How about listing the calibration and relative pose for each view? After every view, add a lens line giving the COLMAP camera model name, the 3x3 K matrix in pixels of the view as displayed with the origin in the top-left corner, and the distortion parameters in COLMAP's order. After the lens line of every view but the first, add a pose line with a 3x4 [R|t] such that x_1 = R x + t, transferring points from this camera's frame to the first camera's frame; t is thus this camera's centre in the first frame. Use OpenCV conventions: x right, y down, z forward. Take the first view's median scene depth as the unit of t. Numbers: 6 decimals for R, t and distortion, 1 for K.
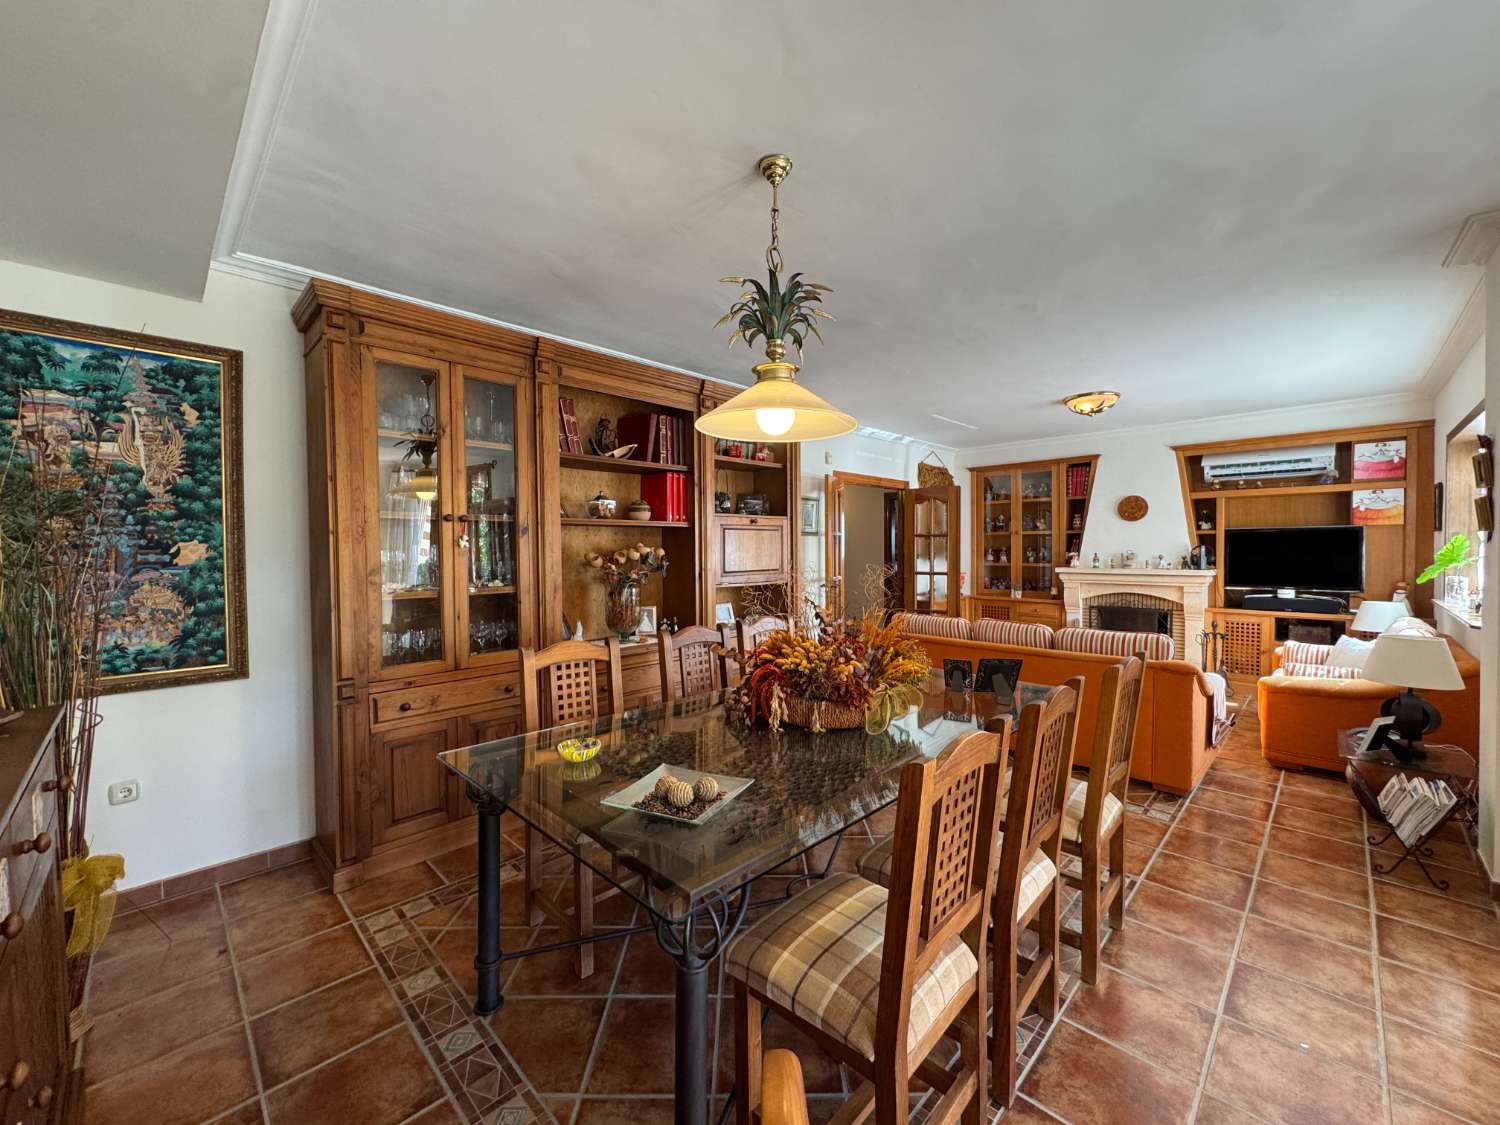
lens RADIAL K [[603.9, 0, 750.0], [0, 603.9, 562.5], [0, 0, 1]] dist [-0.001017, 0.000197]
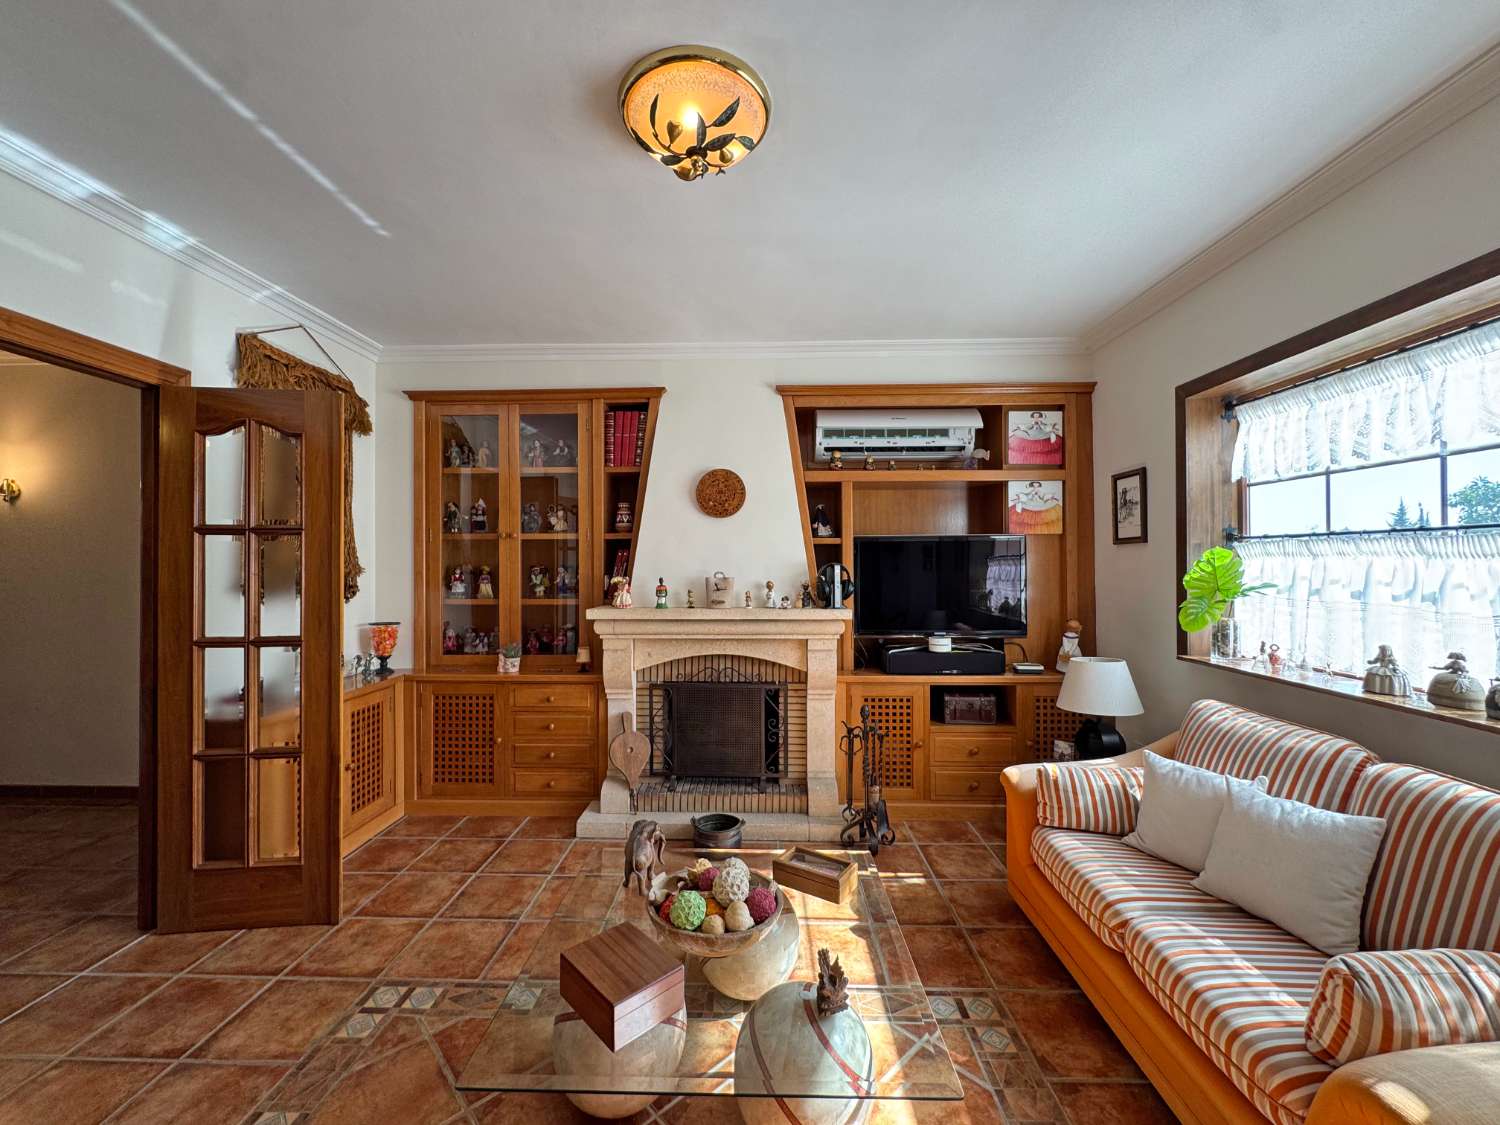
lens RADIAL K [[603.9, 0, 750.0], [0, 603.9, 562.5], [0, 0, 1]] dist [-0.001017, 0.000197]
pose [[0.735925, 0.008610, 0.677008, 0.293362], [0.013235, 0.999545, -0.027099, -0.014183], [-0.676933, 0.028903, 0.735477, 0.591852]]
